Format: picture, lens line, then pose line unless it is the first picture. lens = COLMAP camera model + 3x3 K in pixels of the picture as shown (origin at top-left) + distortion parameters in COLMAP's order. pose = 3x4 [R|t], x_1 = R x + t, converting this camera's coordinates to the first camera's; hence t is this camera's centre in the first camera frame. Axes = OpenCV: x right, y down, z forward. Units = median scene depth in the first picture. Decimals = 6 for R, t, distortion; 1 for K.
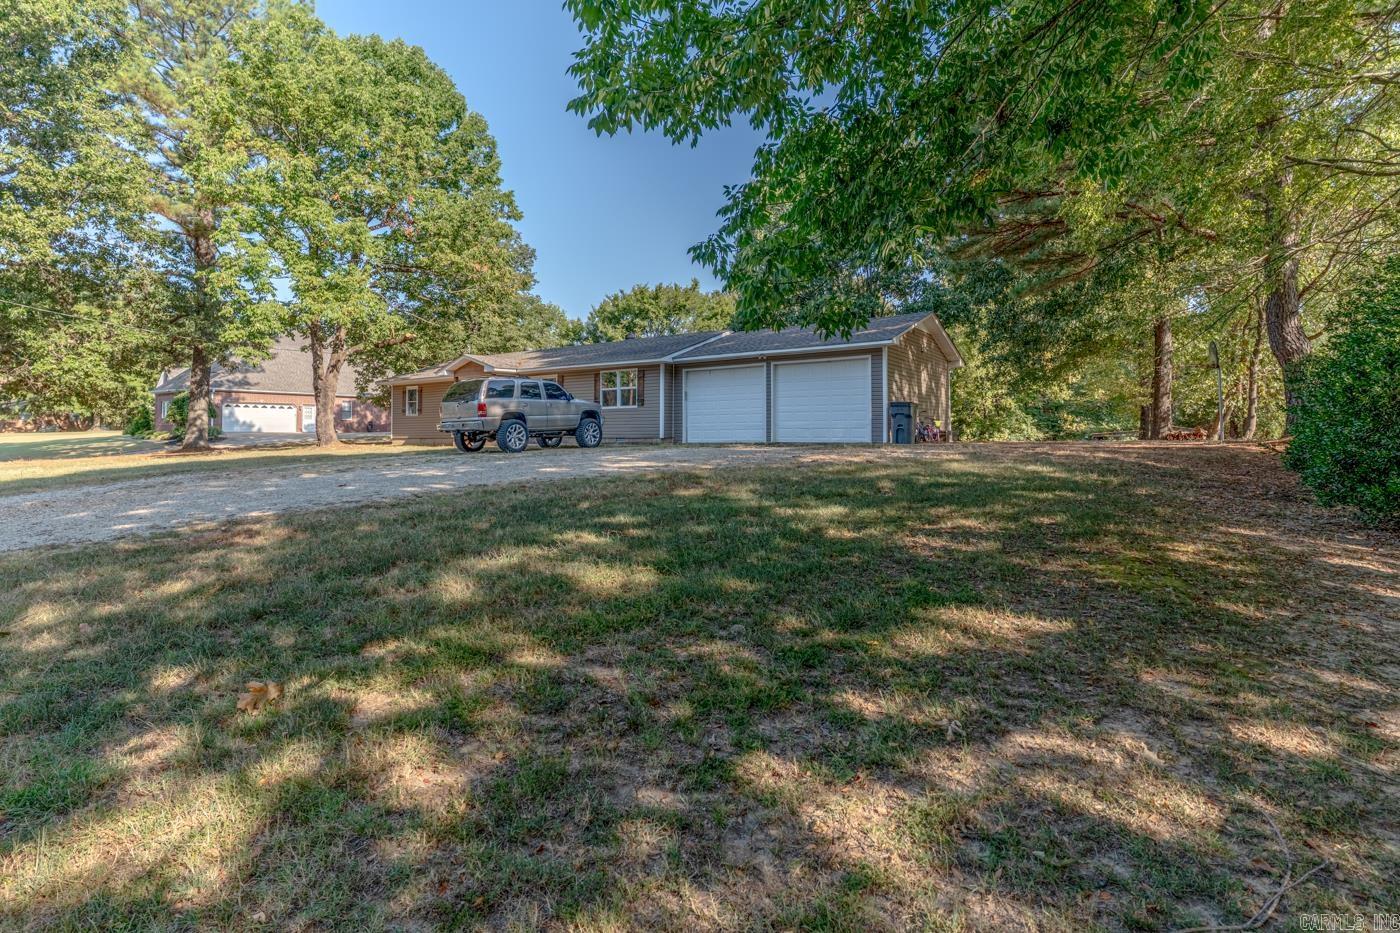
lens RADIAL K [[683.3, 0, 700.9], [0, 683.3, 453.2], [0, 0, 1]] dist [-0.001864, 0.000114]
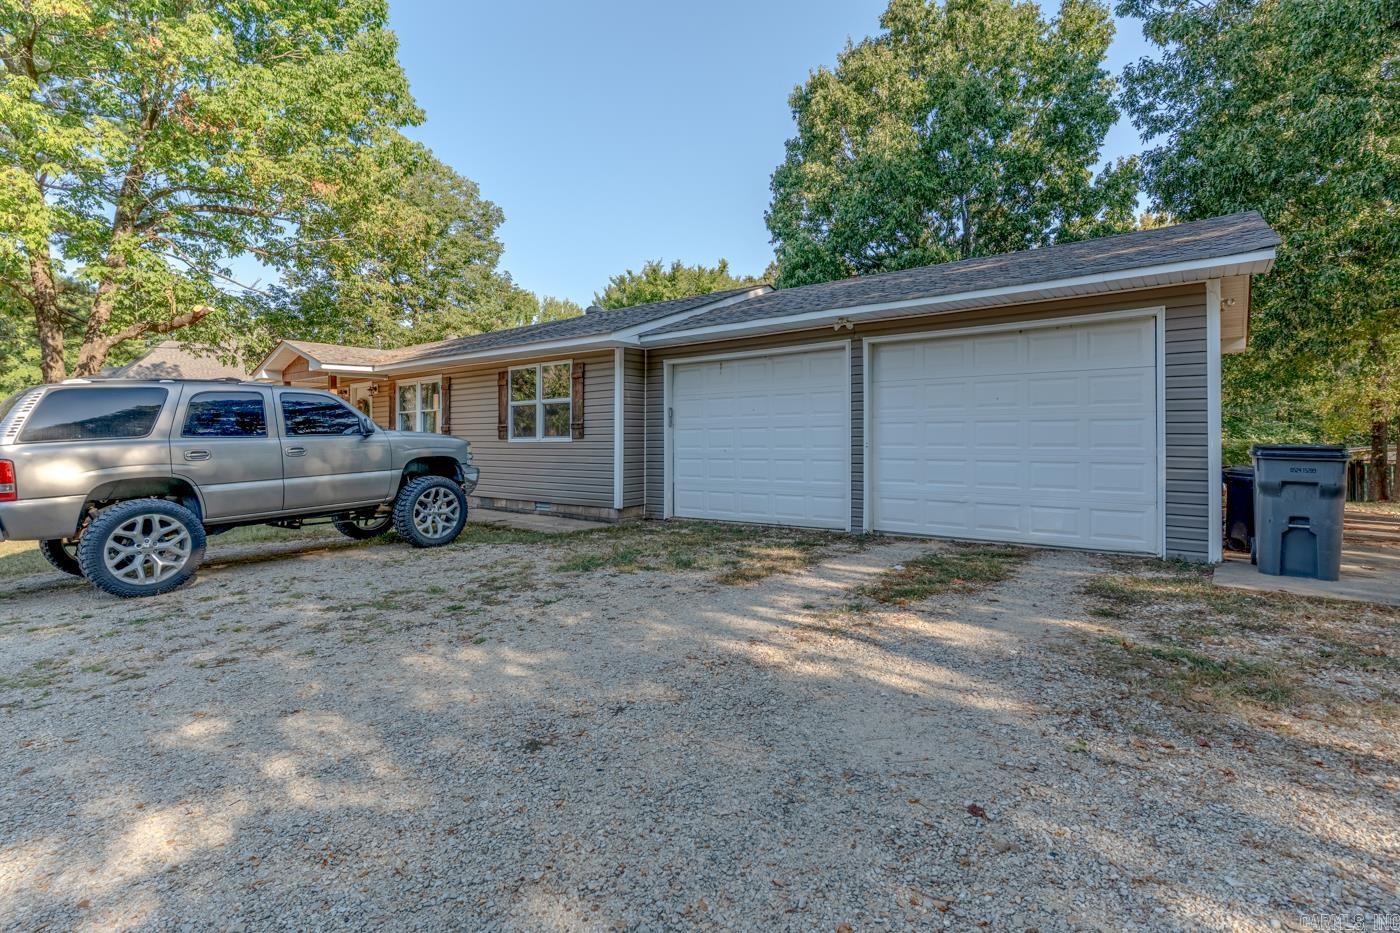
lens RADIAL K [[683.3, 0, 700.9], [0, 683.3, 453.2], [0, 0, 1]] dist [-0.001864, 0.000114]
pose [[0.998469, -0.003727, -0.055190, 0.024612], [0.003484, 0.999984, -0.004515, -0.056707], [0.055206, 0.004315, 0.998466, 0.532587]]
